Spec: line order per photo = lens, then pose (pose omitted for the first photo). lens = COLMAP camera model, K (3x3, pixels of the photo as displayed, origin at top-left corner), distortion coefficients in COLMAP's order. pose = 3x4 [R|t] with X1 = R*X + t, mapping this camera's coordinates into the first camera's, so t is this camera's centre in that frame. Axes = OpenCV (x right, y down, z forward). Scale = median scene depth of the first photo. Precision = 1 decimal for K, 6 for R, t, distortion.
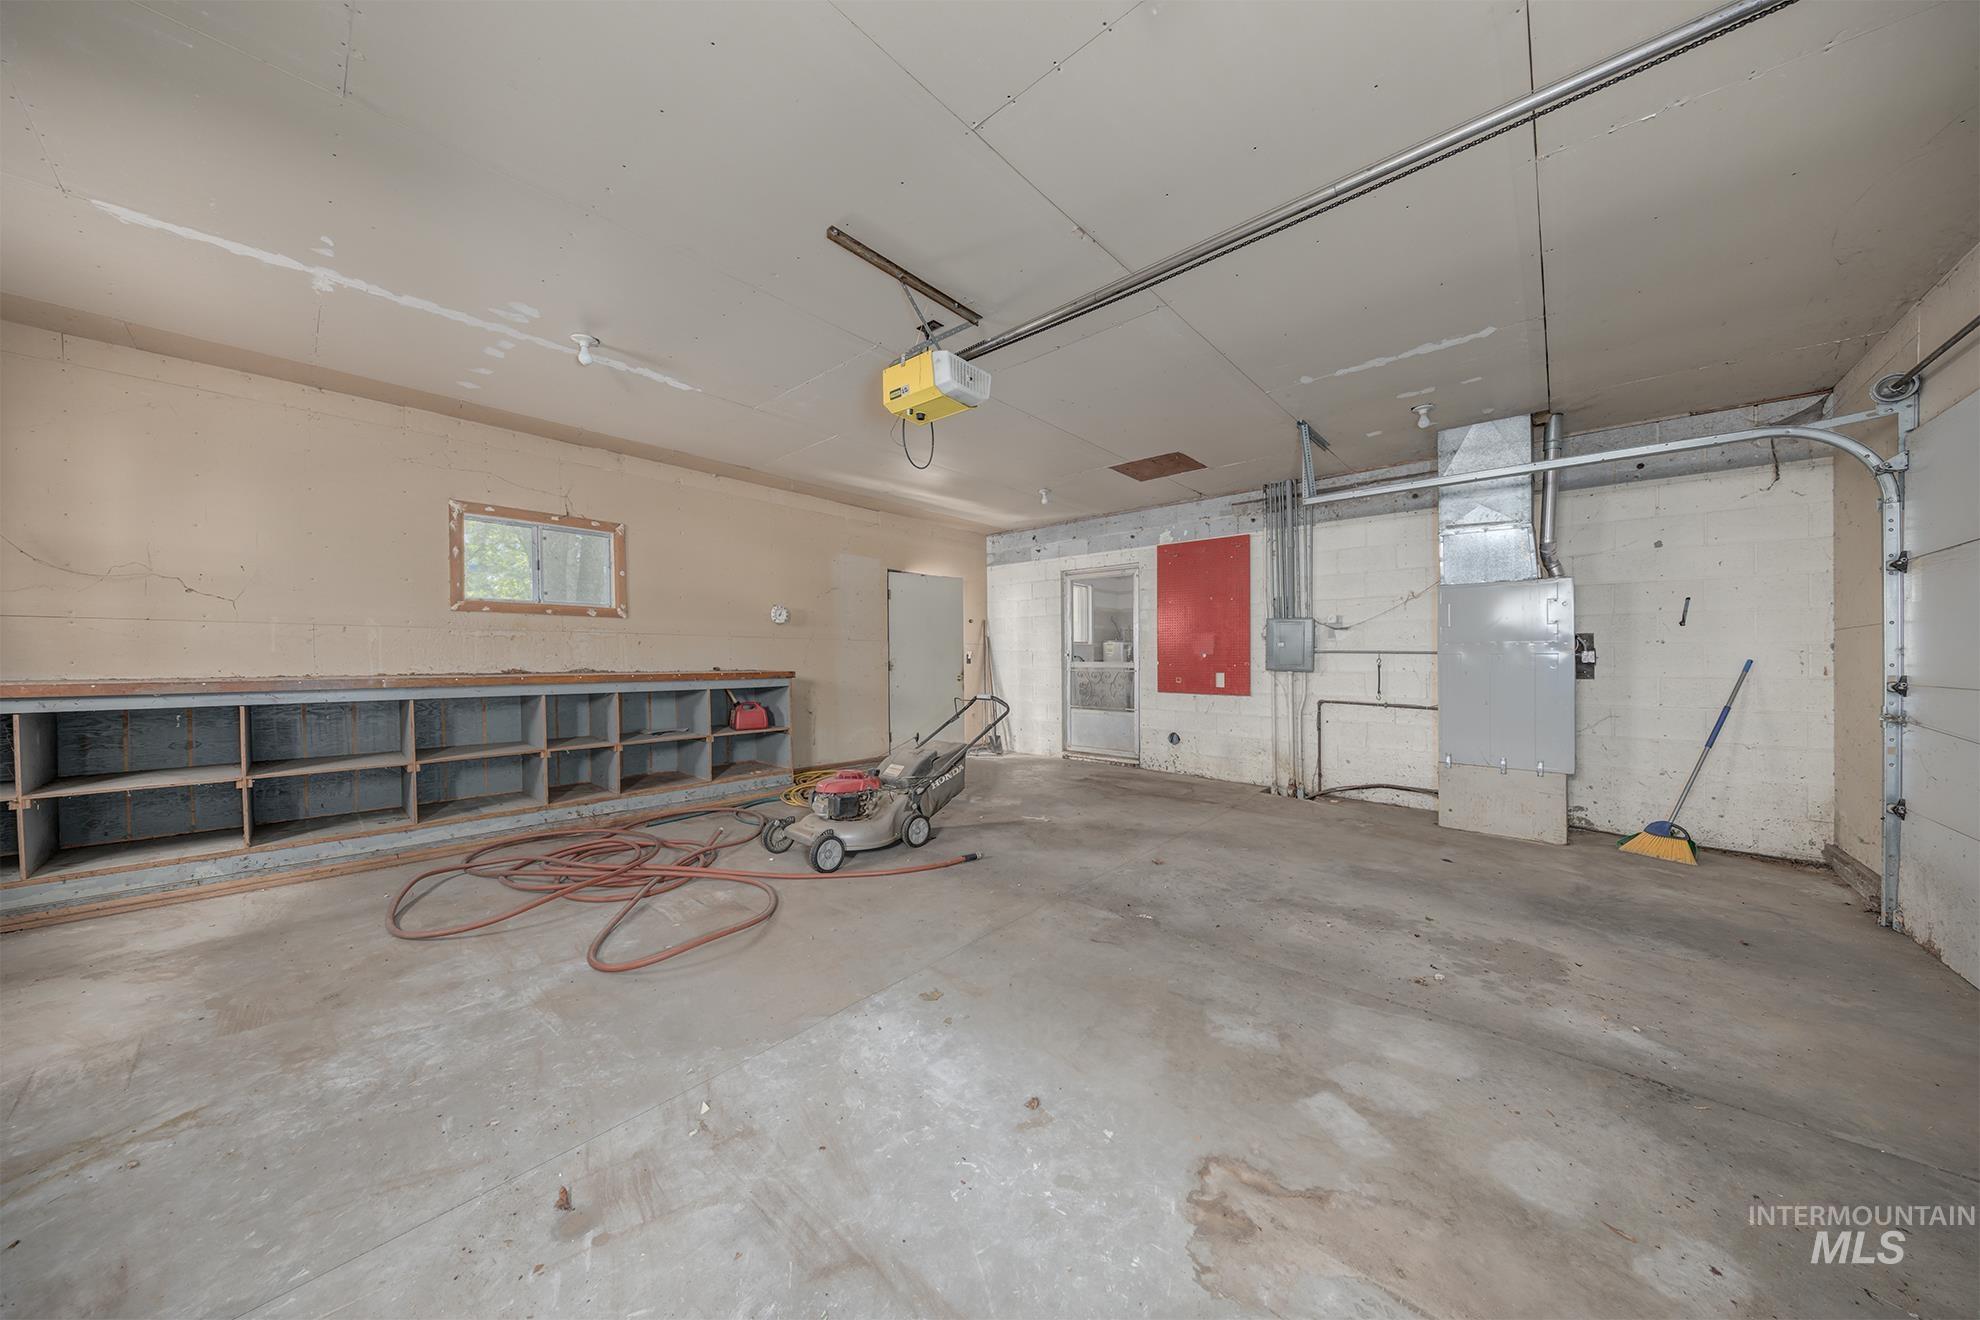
lens RADIAL K [[632.7, 0, 1005.3], [0, 632.7, 661.4], [0, 0, 1]] dist [0.000244, -0.001831]
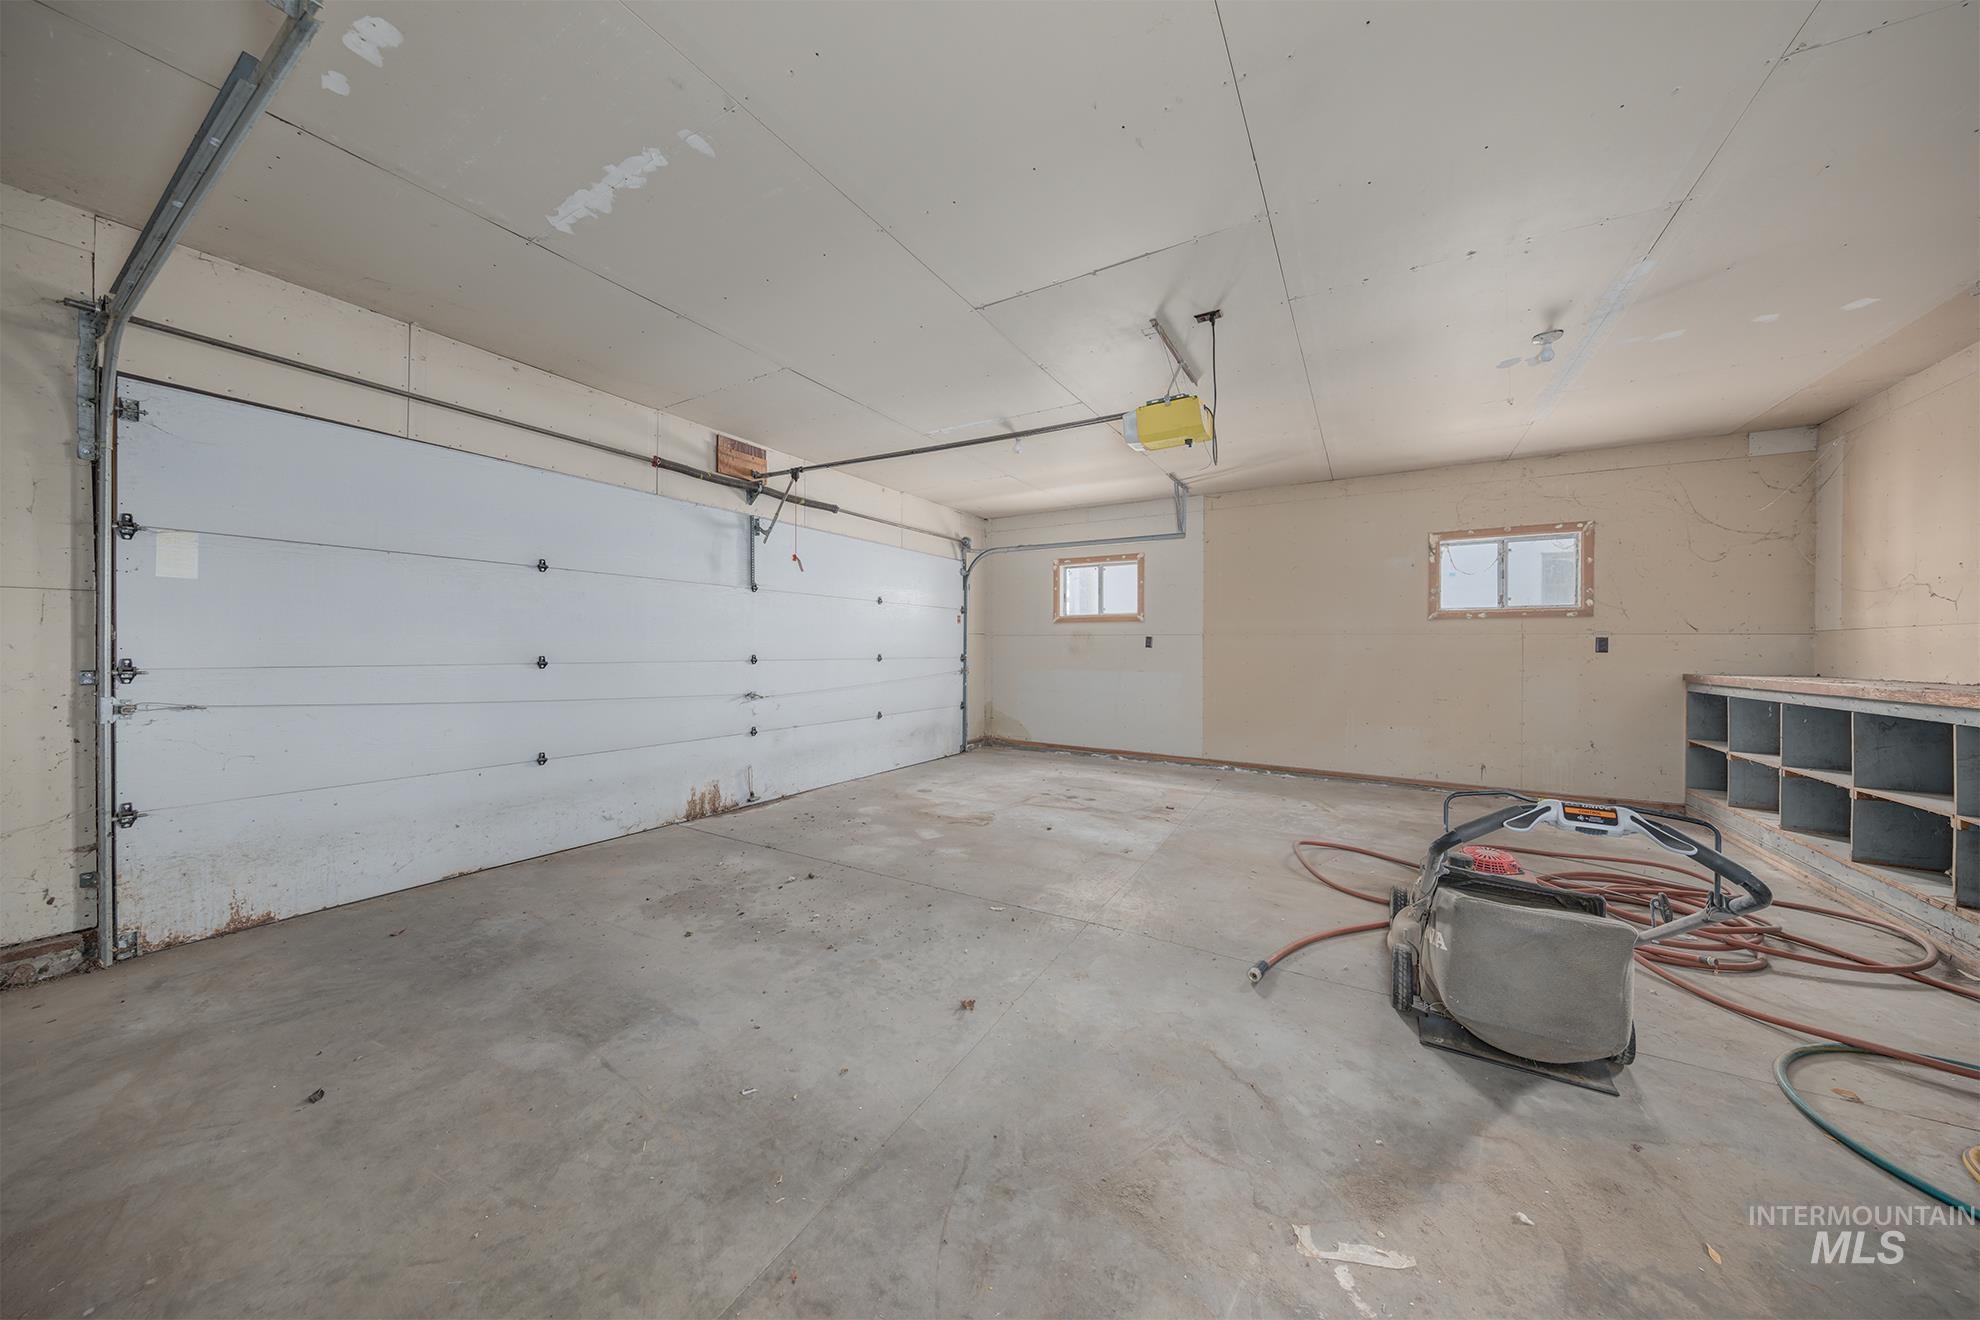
lens RADIAL K [[632.7, 0, 992.0], [0, 632.7, 655.7], [0, 0, 1]] dist [0.000244, -0.001831]
pose [[-0.986559, -0.012345, -0.162936, 0.367486], [-0.014802, 0.999794, 0.013879, -0.011181], [0.162731, 0.016105, -0.986539, 1.833035]]
